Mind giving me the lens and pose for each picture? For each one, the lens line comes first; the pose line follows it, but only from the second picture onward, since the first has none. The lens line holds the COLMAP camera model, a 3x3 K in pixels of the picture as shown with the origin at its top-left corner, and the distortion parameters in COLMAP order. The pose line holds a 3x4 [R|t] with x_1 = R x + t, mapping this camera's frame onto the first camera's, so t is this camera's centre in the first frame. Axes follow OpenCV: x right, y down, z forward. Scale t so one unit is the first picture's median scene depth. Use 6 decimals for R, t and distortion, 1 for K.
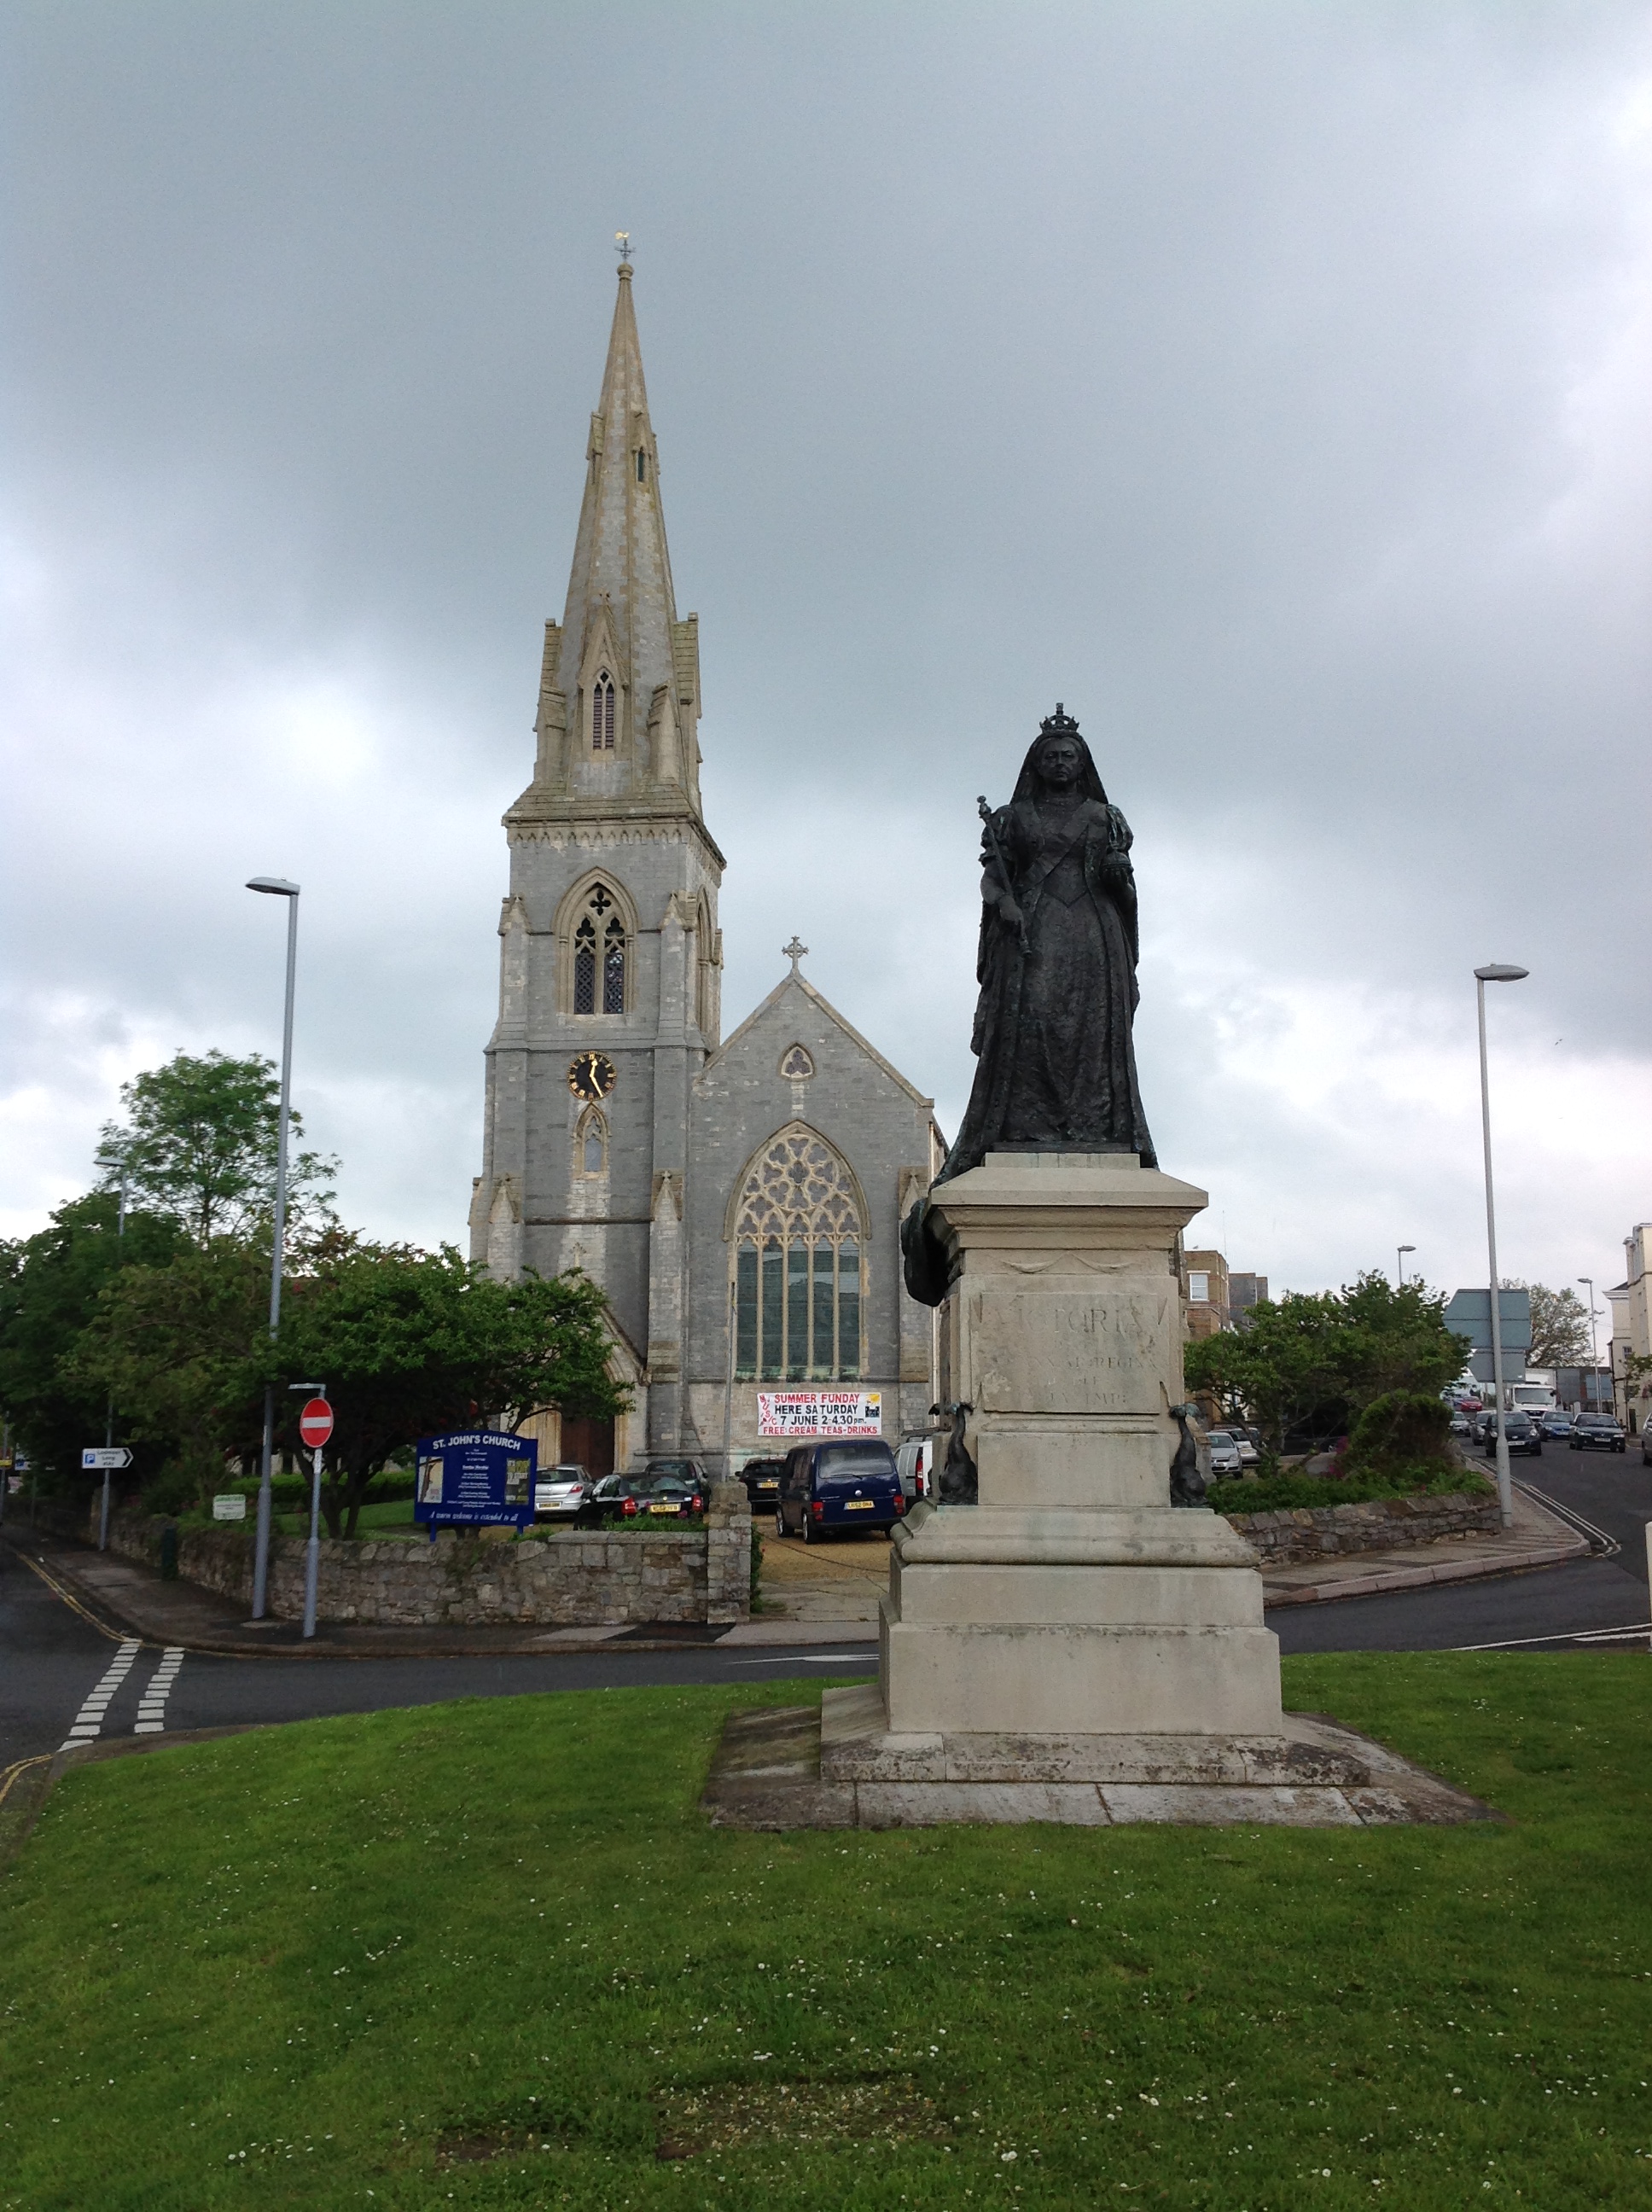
lens RADIAL K [[2250.1, 0, 826.7], [0, 2250.1, 1106.2], [0, 0, 1]] dist [-0.013118, 0.000000]
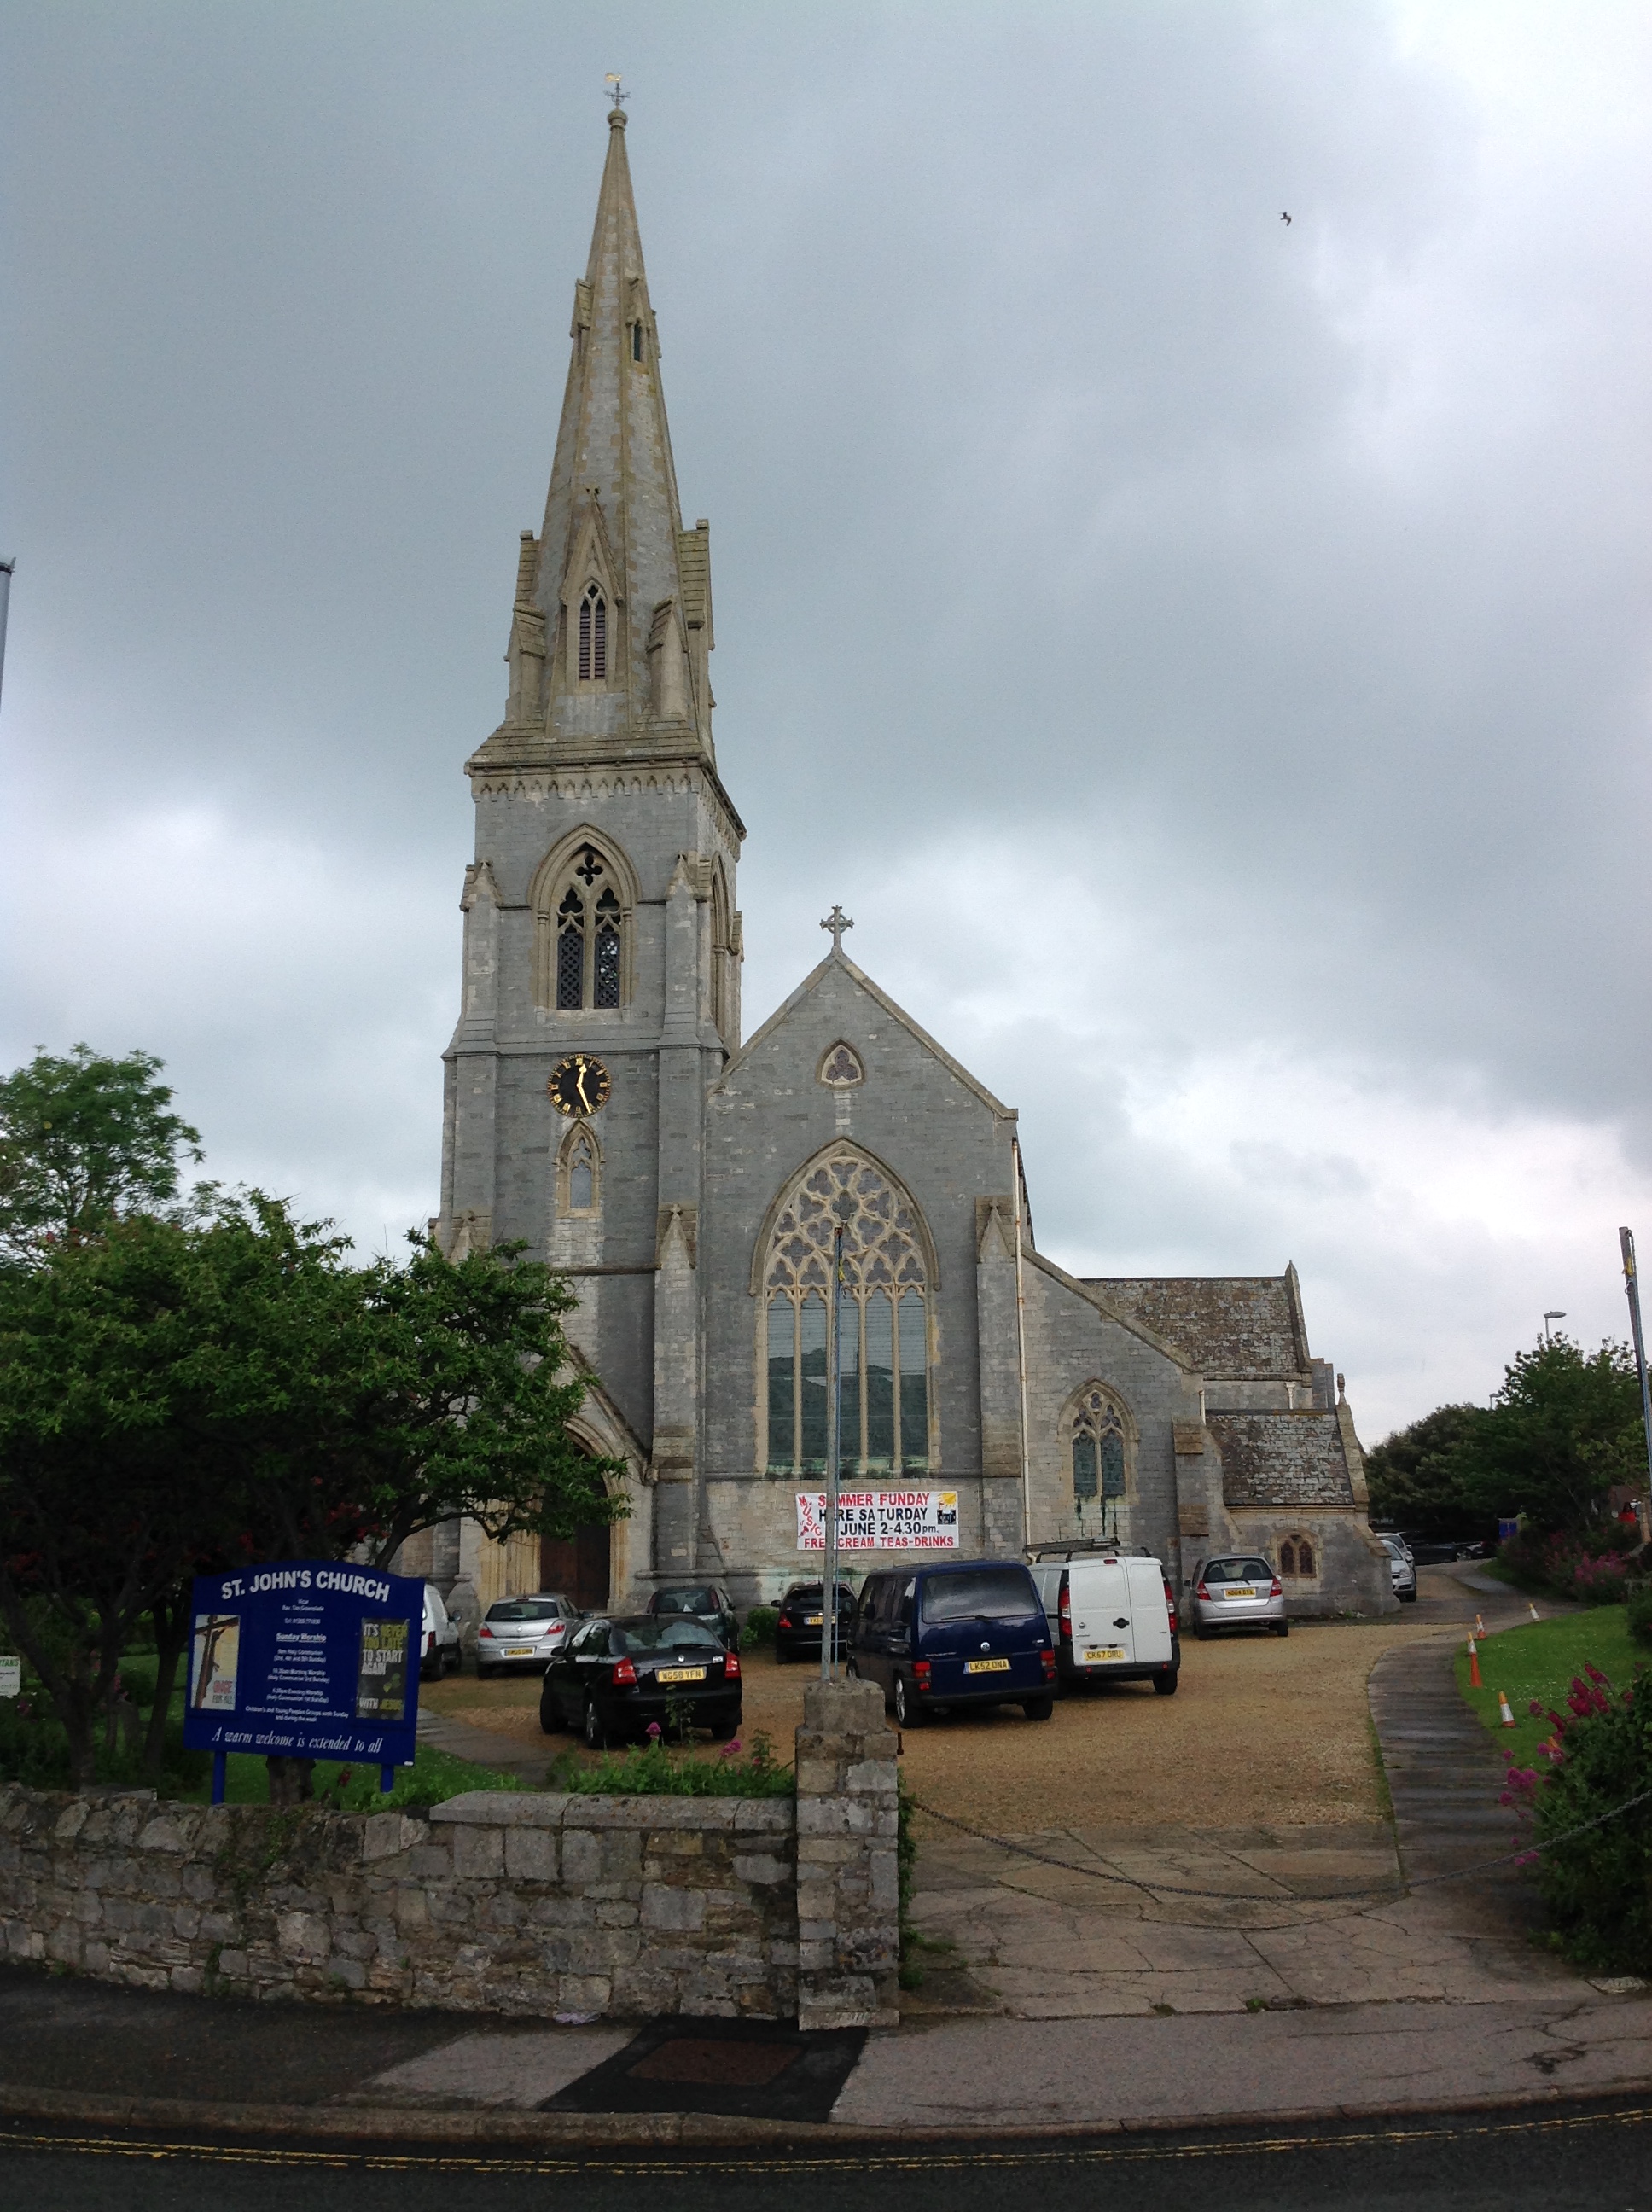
lens RADIAL K [[2250.1, 0, 798.2], [0, 2250.1, 1037.6], [0, 0, 1]] dist [-0.013118, 0.000000]
pose [[0.999835, -0.012318, -0.013377, -0.017817], [0.011270, 0.997061, -0.075779, 0.030567], [0.014271, 0.075616, 0.997035, 0.223775]]
